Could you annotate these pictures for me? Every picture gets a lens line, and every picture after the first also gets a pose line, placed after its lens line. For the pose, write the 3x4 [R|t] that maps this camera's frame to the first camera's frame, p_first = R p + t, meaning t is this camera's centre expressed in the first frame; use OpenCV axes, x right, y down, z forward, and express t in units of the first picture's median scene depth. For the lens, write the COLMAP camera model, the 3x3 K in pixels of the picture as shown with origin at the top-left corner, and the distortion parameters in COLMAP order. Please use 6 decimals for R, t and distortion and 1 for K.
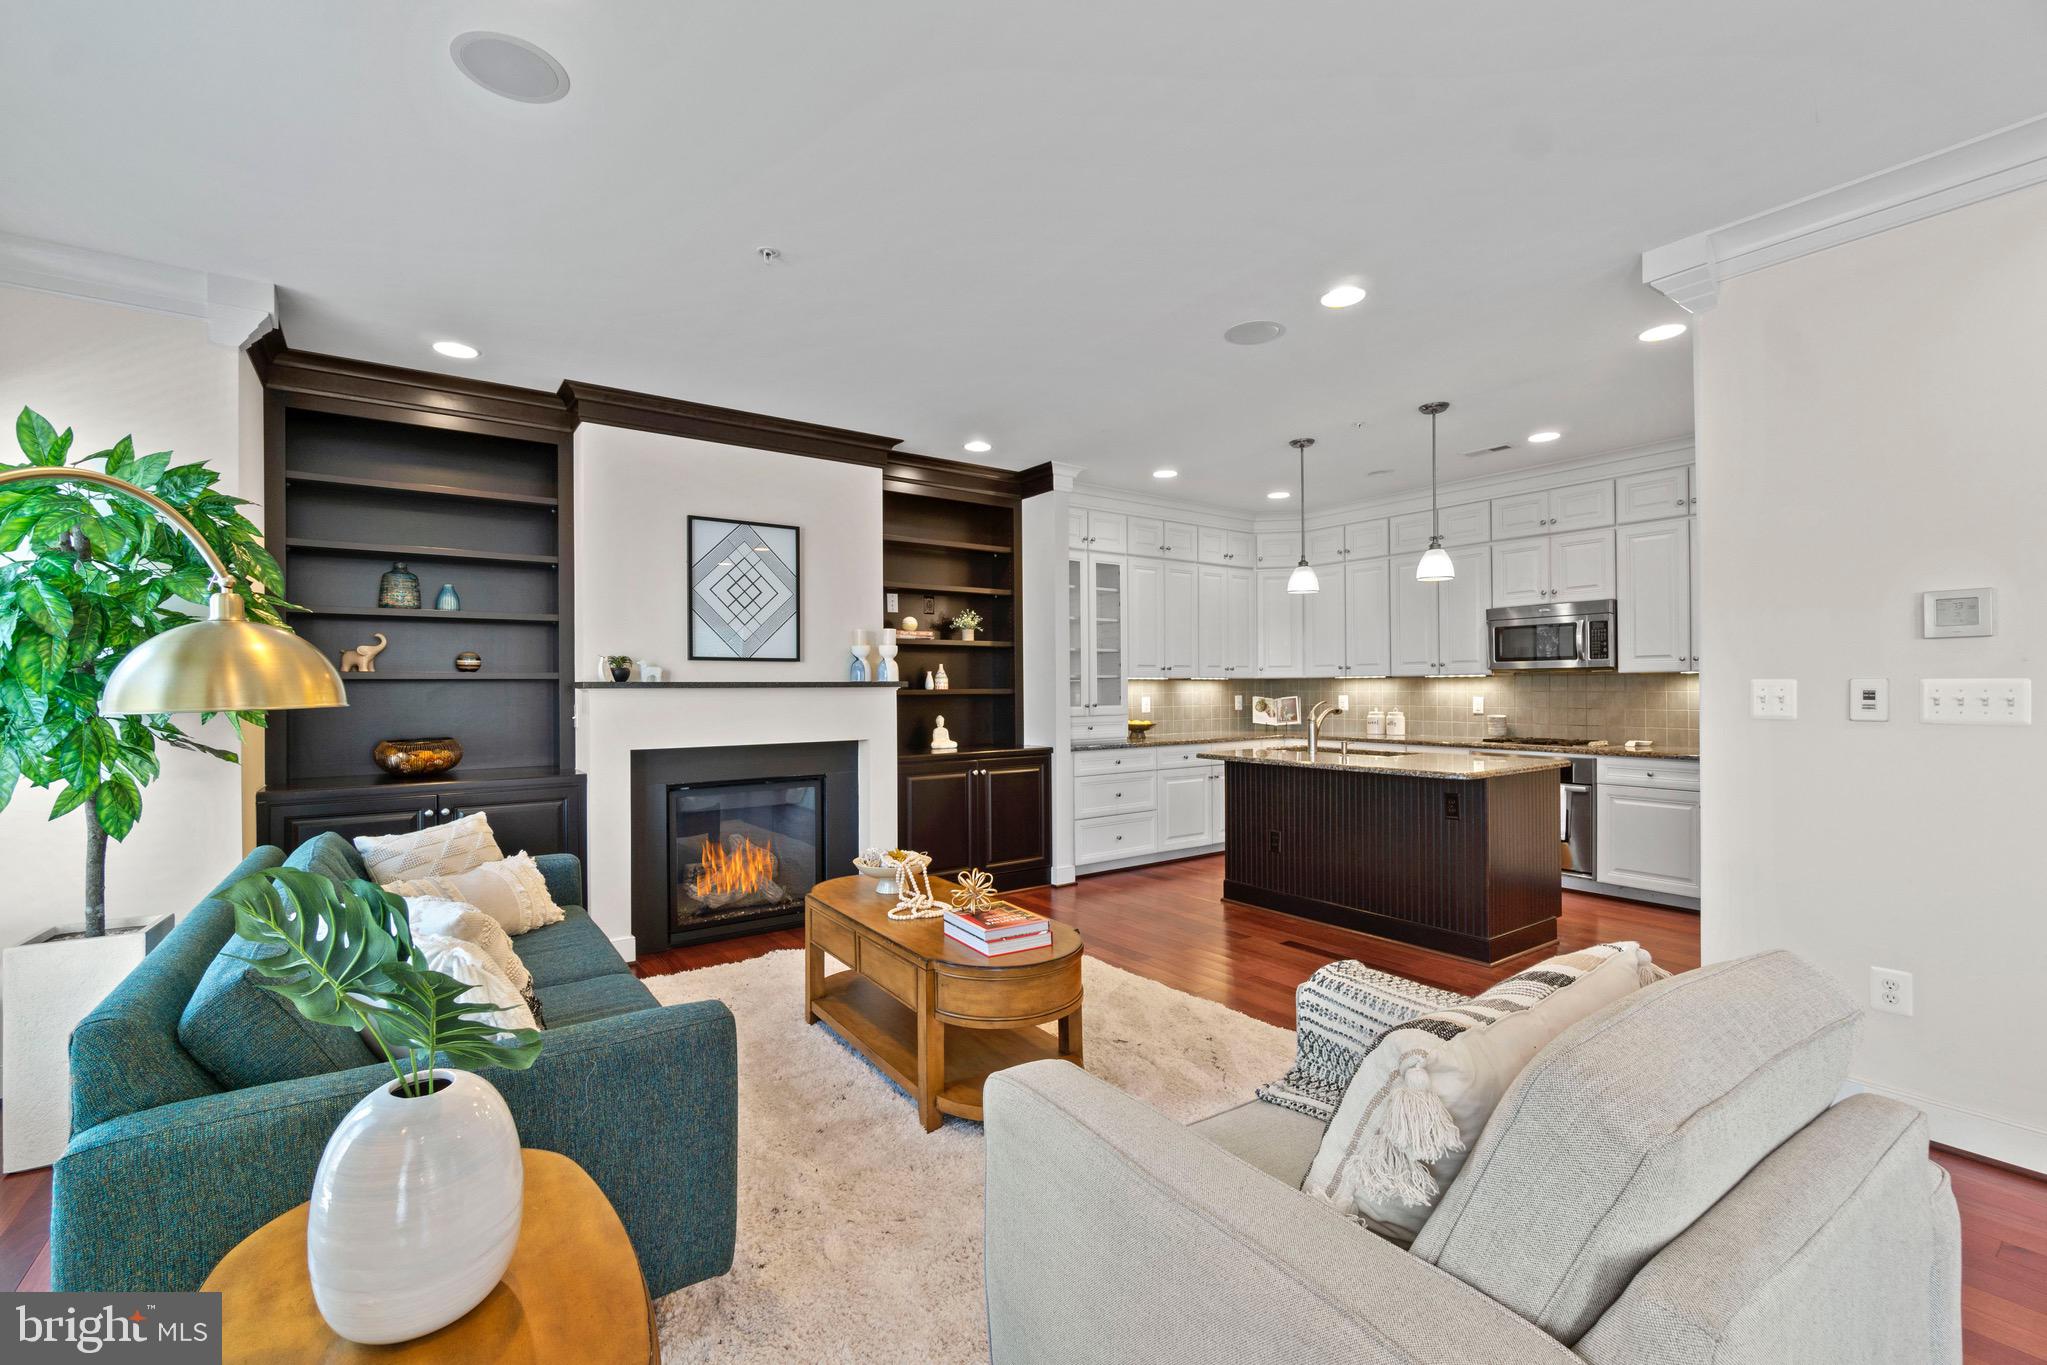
lens RADIAL K [[891.9, 0, 1023.5], [0, 891.9, 682.5], [0, 0, 1]] dist [0.006776, 0.000243]
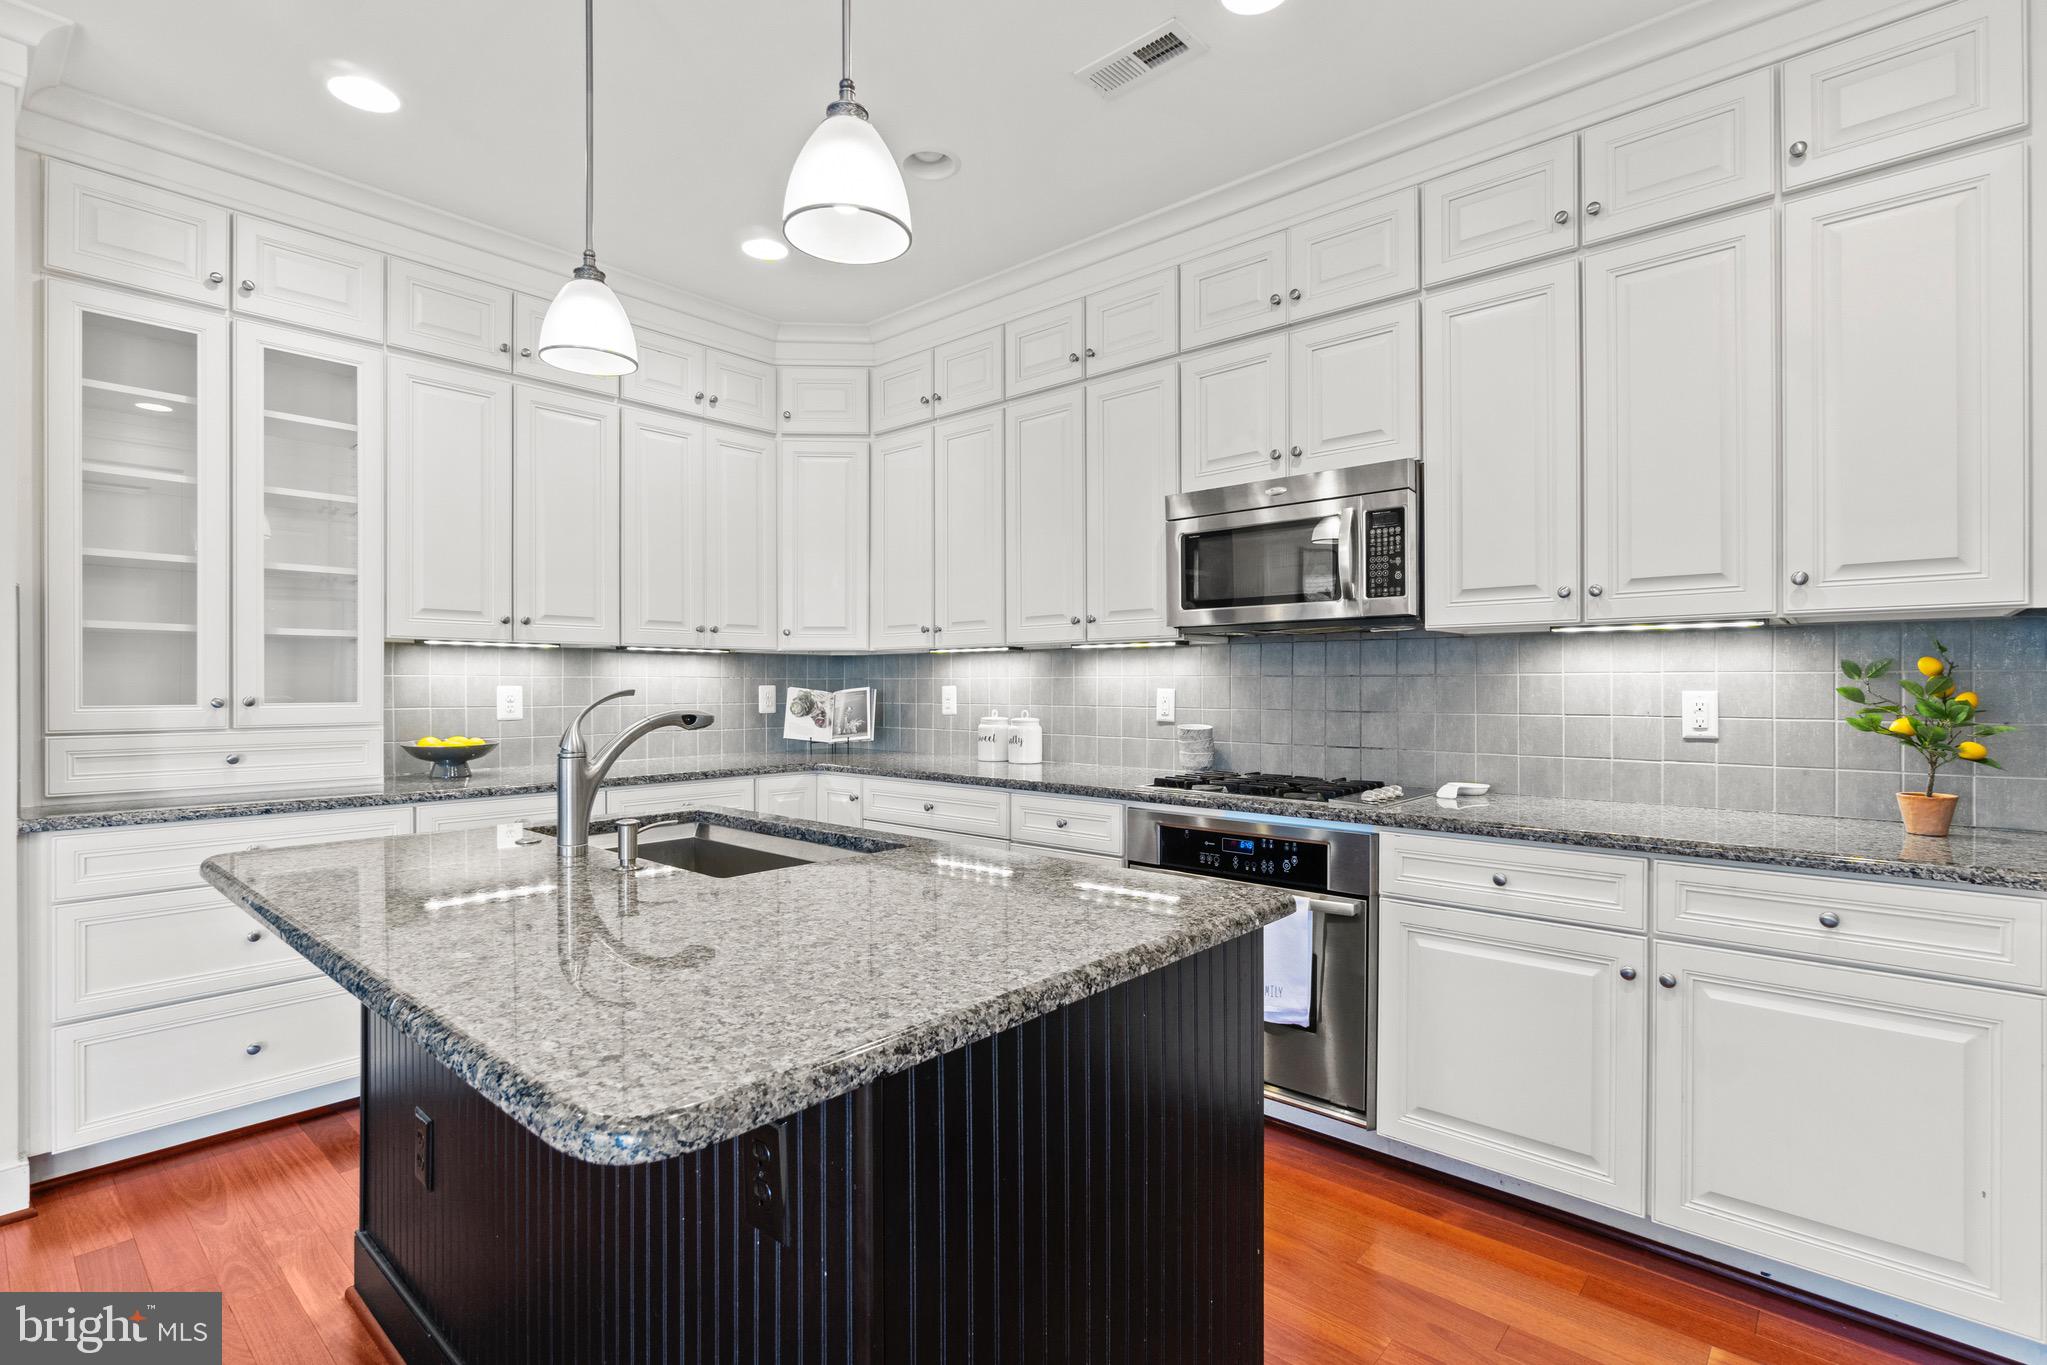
lens RADIAL K [[944.7, 0, 1023.5], [0, 944.7, 682.5], [0, 0, 1]] dist [-0.010185, -0.000068]
pose [[0.978031, 0.007413, 0.208327, 0.361784], [-0.007594, 0.999971, 0.000069, 0.015468], [-0.208321, -0.001650, 0.978059, 0.565668]]
